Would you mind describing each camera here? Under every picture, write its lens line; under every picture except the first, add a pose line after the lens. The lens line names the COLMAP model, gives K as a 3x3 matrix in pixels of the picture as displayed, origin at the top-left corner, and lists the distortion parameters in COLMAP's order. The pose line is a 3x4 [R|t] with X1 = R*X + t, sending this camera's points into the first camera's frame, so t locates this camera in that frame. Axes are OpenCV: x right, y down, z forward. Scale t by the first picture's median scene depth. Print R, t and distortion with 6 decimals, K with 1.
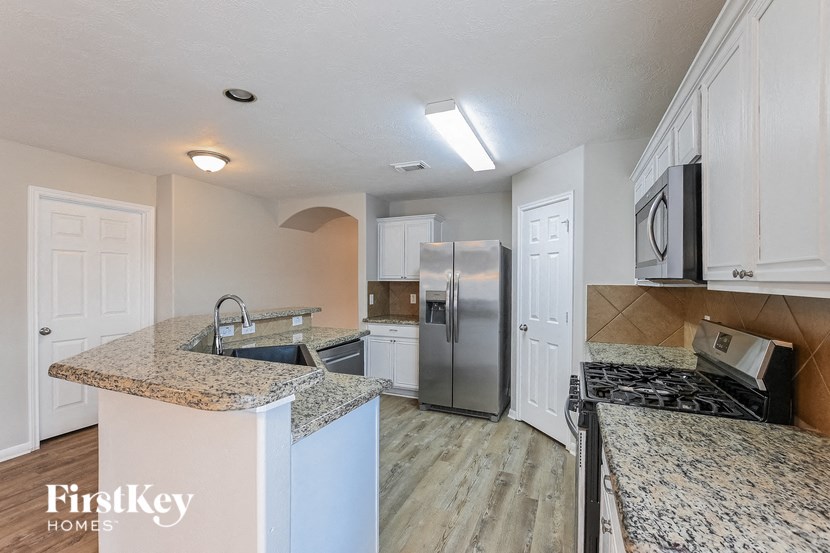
lens RADIAL K [[367.9, 0, 416.6], [0, 367.9, 286.4], [0, 0, 1]] dist [-0.000101, -0.000004]
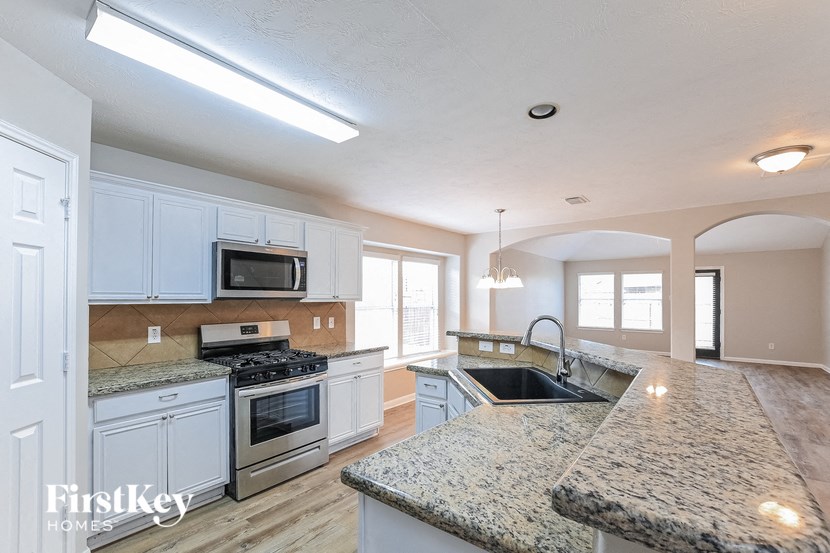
lens RADIAL K [[367.9, 0, 416.6], [0, 367.9, 286.4], [0, 0, 1]] dist [-0.000101, -0.000004]
pose [[-0.963357, 0.002534, 0.268211, -0.376375], [0.002031, 0.999996, -0.002153, -0.042167], [-0.268215, -0.001529, -0.963358, 1.807172]]
